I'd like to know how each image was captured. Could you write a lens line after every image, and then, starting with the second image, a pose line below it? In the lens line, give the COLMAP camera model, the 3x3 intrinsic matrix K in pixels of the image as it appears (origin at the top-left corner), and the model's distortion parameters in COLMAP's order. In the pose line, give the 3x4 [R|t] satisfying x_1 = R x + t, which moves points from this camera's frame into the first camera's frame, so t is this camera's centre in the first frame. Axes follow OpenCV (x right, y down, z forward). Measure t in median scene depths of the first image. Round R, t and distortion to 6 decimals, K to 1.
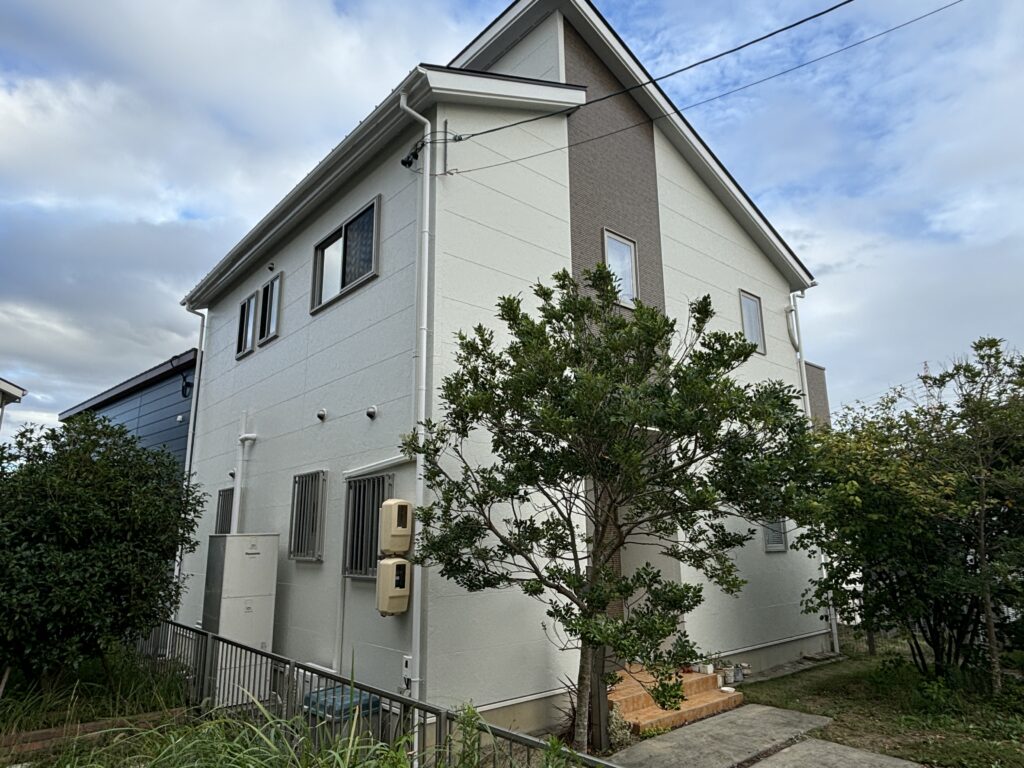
lens RADIAL K [[635.3, 0, 492.5], [0, 635.3, 387.0], [0, 0, 1]] dist [0.055175, -0.049947]
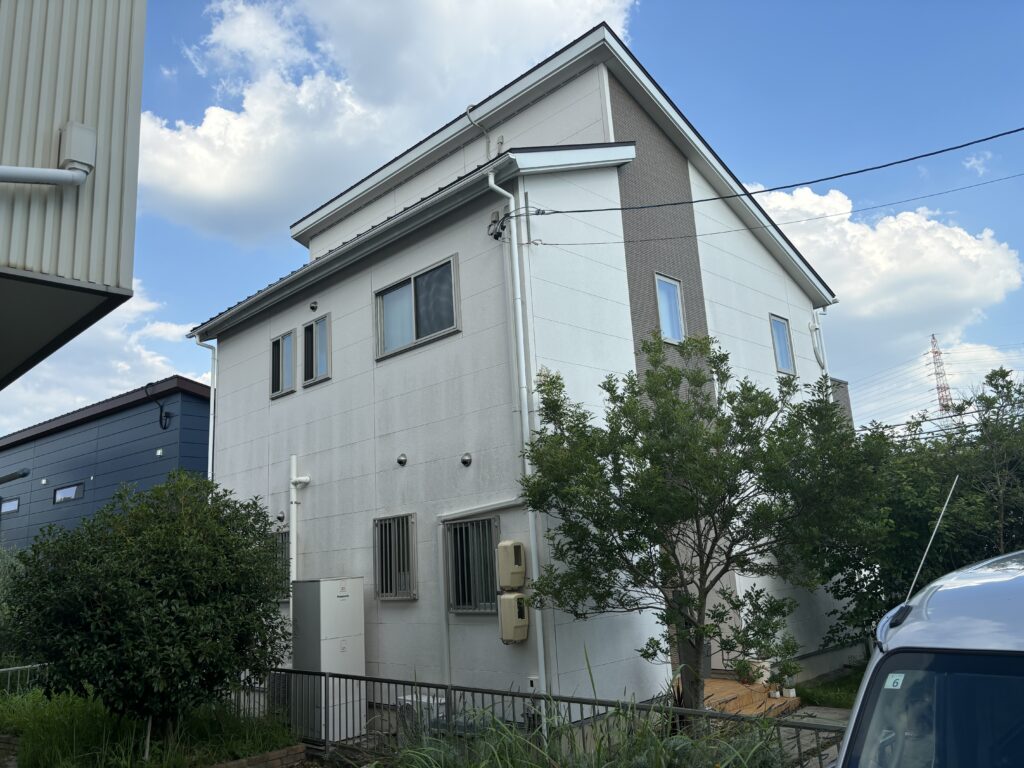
lens RADIAL K [[761.3, 0, 512.0], [0, 761.3, 384.0], [0, 0, 1]] dist [0.066901, -0.002882]
pose [[0.995037, -0.035191, 0.093074, -0.215118], [0.034548, 0.999367, 0.008502, -0.092976], [-0.093315, -0.005244, 0.995623, -0.287382]]
